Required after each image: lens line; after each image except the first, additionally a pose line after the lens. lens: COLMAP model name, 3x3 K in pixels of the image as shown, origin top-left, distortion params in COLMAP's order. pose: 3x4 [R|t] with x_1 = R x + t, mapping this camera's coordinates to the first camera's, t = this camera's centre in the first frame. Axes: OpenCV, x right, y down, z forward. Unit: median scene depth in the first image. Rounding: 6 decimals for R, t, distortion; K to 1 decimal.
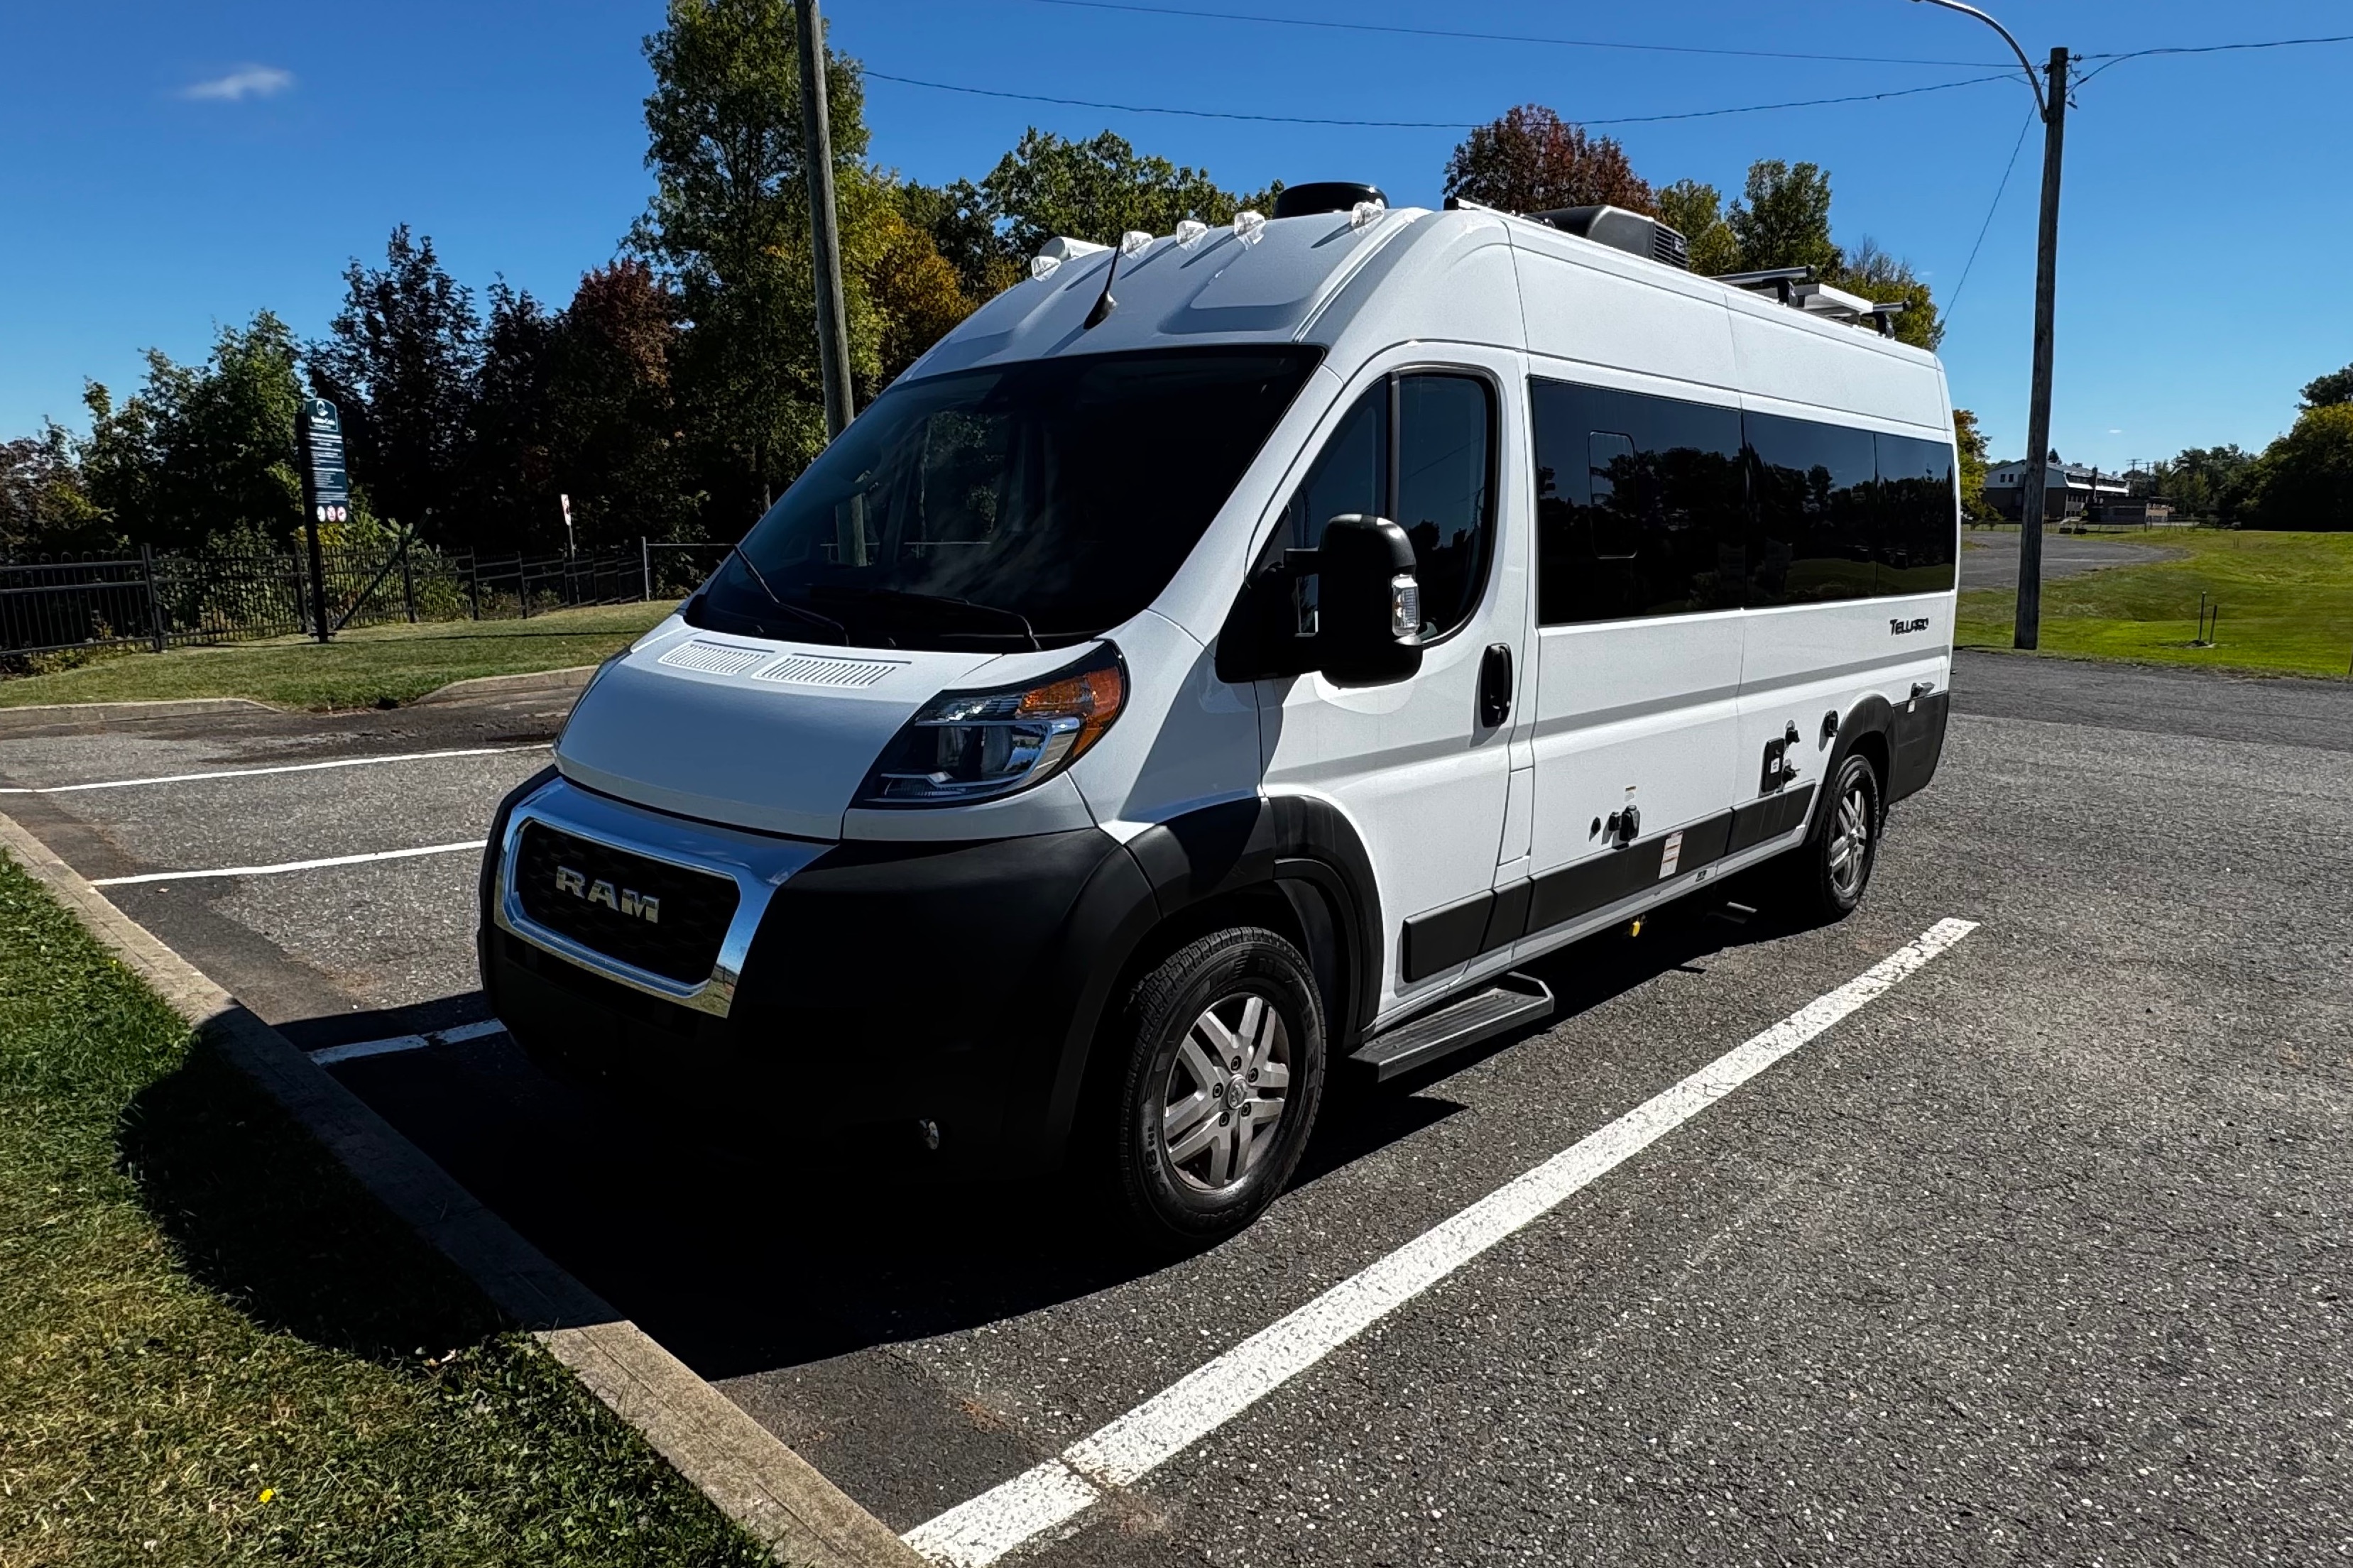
lens RADIAL K [[1534.2, 0, 1178.7], [0, 1534.2, 784.9], [0, 0, 1]] dist [-0.004332, -0.000296]
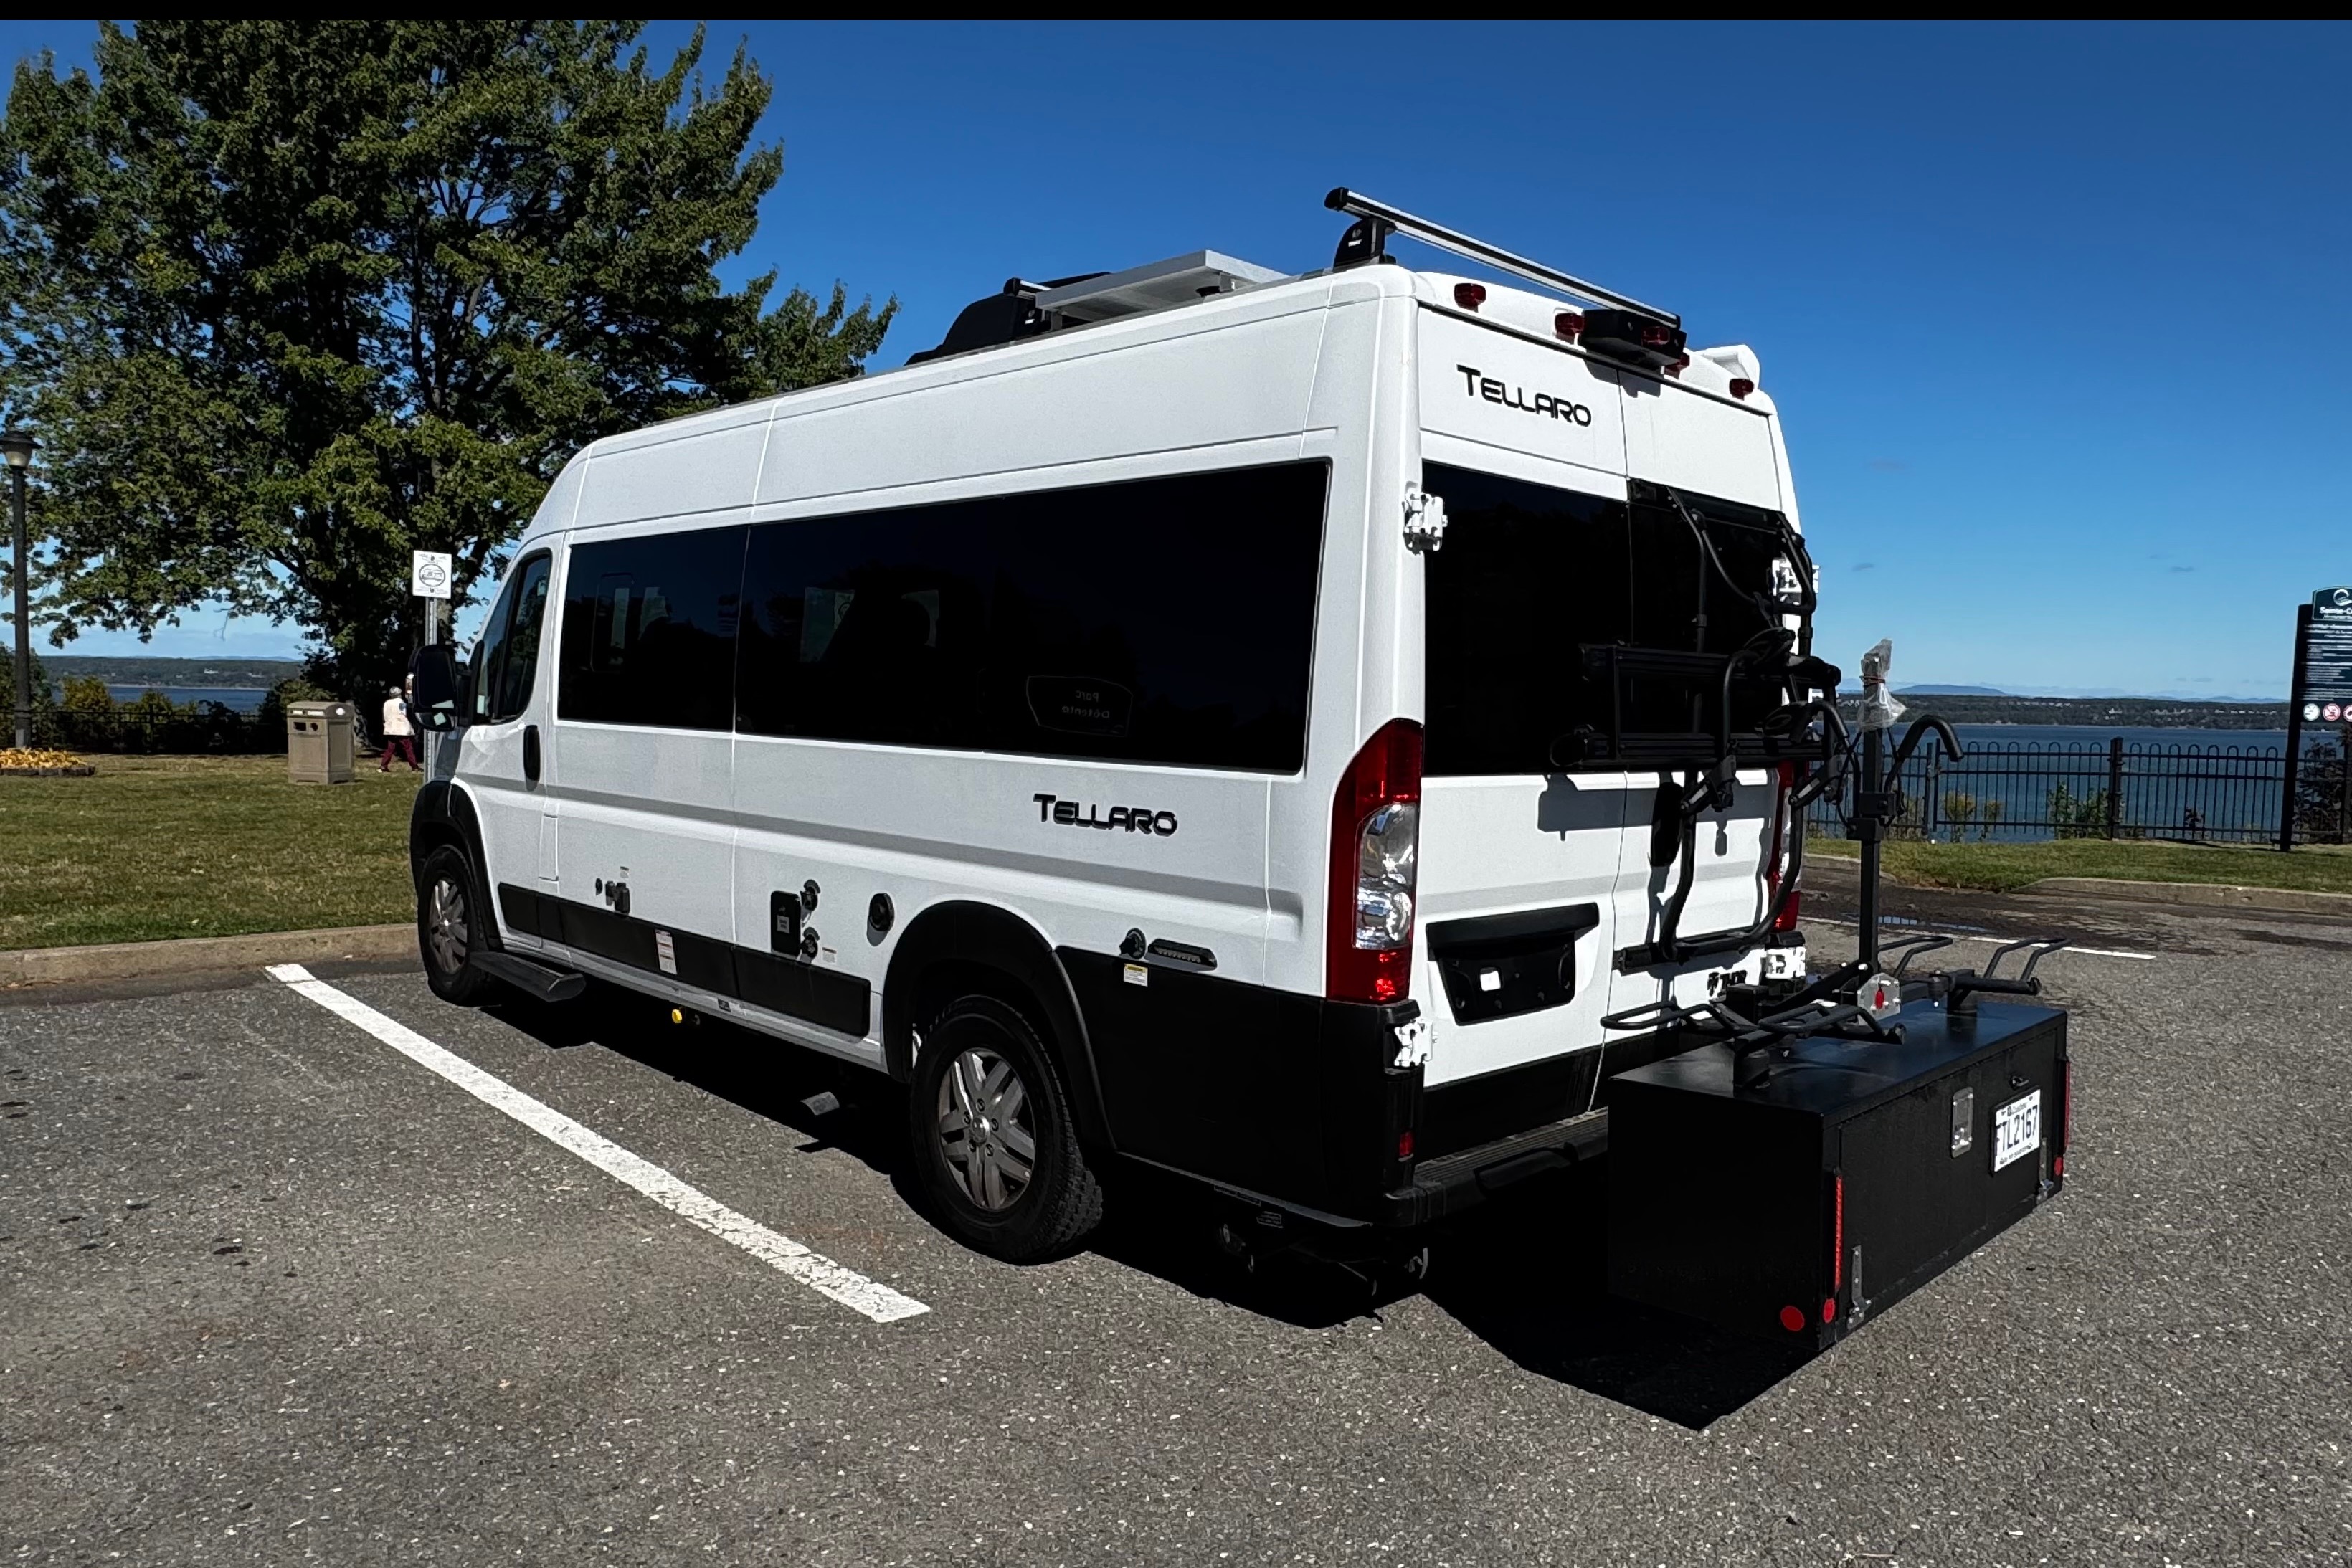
lens RADIAL K [[1528.4, 0, 1178.3], [0, 1528.4, 792.8], [0, 0, 1]] dist [0.005824, 0.000358]
pose [[-0.079146, 0.050809, -0.995567, 1.207489], [-0.193492, 0.978924, 0.065342, -0.180659], [0.977904, 0.197806, -0.067647, 1.251729]]
